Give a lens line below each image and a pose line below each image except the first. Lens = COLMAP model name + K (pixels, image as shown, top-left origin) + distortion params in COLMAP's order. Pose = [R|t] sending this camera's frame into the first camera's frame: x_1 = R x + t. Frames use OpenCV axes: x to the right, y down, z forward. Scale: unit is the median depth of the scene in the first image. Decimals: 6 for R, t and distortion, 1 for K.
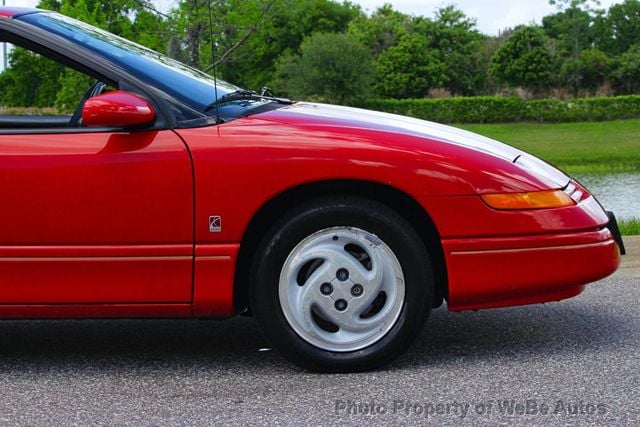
lens RADIAL K [[1674.8, 0, 320.5], [0, 1674.8, 214.7], [0, 0, 1]] dist [-0.371834, 0.434667]
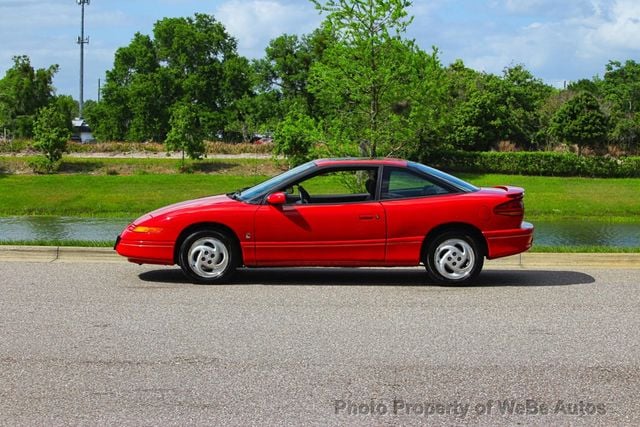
lens RADIAL K [[1668.5, 0, 319.3], [0, 1668.5, 212.7], [0, 0, 1]] dist [-0.341909, -0.693368]
pose [[0.998401, 0.041385, -0.038497, -0.009139], [-0.042279, 0.998848, -0.022713, 0.002307], [0.037512, 0.024304, 0.999001, -0.126921]]
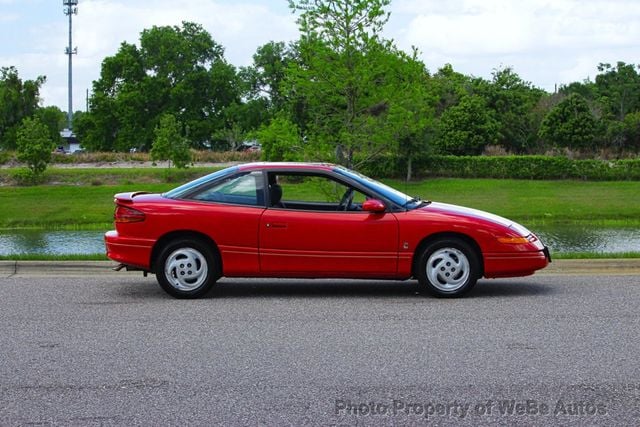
lens RADIAL K [[1674.8, 0, 320.5], [0, 1674.8, 214.7], [0, 0, 1]] dist [-0.371834, 0.434667]
pose [[0.999105, 0.025976, -0.033374, -0.006978], [-0.026861, 0.999292, -0.026345, 0.001960], [0.032666, 0.027218, 0.999096, -0.116850]]
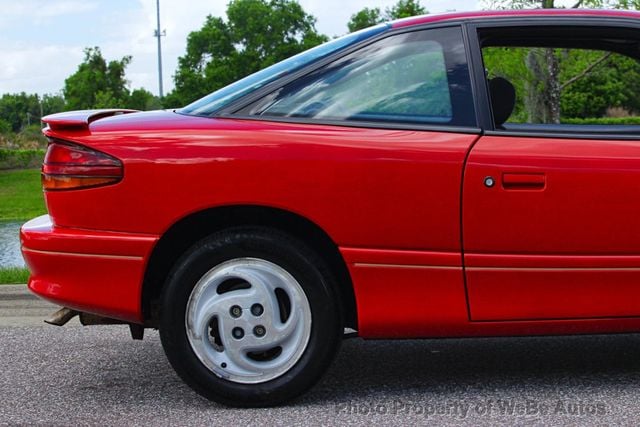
lens RADIAL K [[1674.8, 0, 320.5], [0, 1674.8, 214.7], [0, 0, 1]] dist [-0.371834, 0.434667]
pose [[0.995846, -0.004444, -0.090944, -0.019028], [0.003290, 0.999912, -0.012844, 0.000399], [0.090993, 0.012492, 0.995773, 0.001386]]
